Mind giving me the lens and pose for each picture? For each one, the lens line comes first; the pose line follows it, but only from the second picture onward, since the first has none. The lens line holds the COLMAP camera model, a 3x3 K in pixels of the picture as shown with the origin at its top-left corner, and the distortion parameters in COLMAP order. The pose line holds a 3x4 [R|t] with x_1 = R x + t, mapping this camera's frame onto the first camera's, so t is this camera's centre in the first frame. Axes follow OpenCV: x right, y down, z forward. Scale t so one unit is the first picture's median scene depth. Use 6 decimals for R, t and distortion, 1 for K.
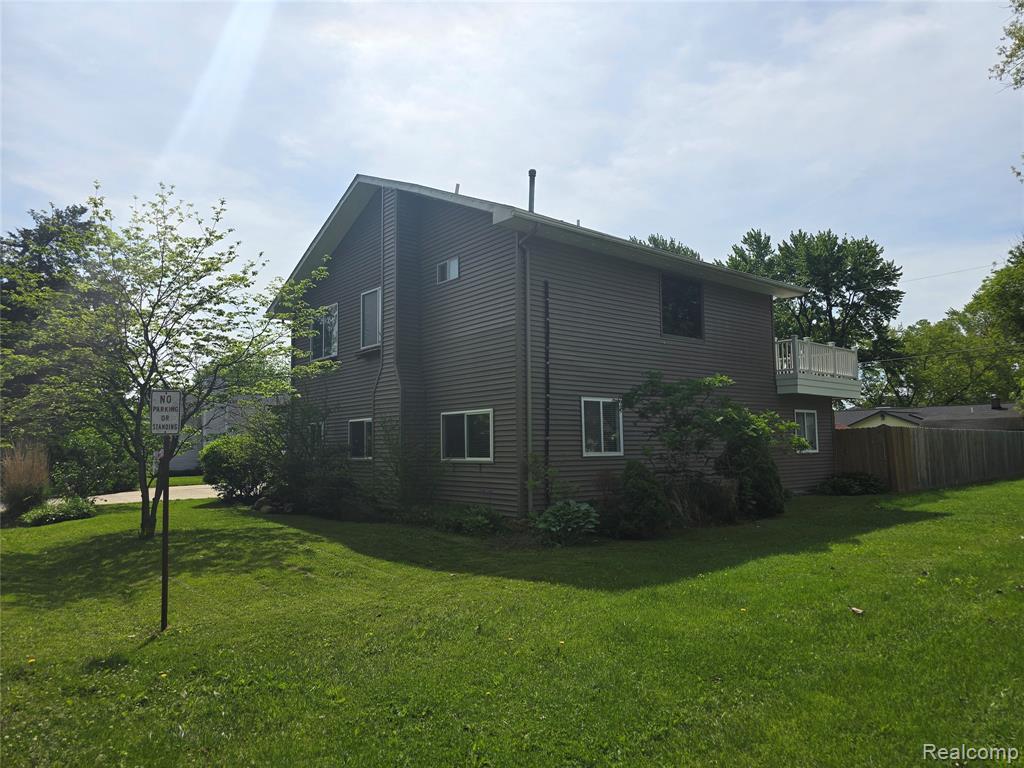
lens RADIAL K [[690.8, 0, 516.6], [0, 690.8, 376.7], [0, 0, 1]] dist [0.066866, -0.063821]
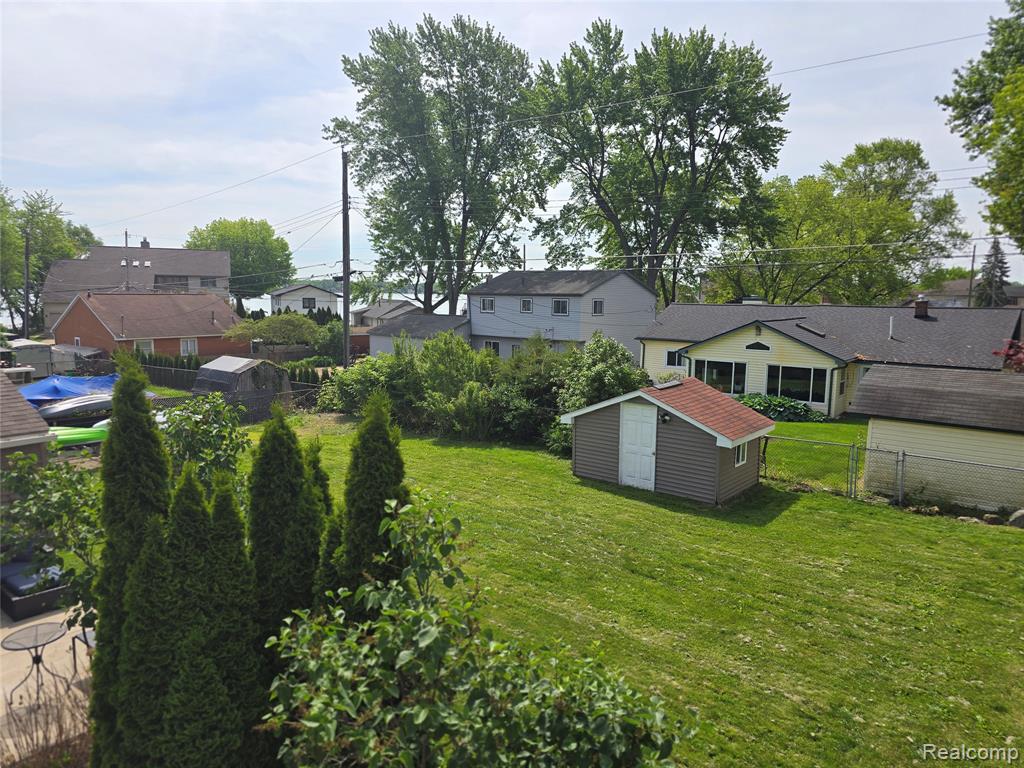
lens RADIAL K [[690.8, 0, 507.5], [0, 690.8, 385.3], [0, 0, 1]] dist [0.066866, -0.063821]
pose [[0.984105, 0.002103, 0.177578, 0.129089], [-0.043141, 0.972808, 0.227560, -0.015311], [-0.172270, -0.231604, 0.957435, 0.278464]]
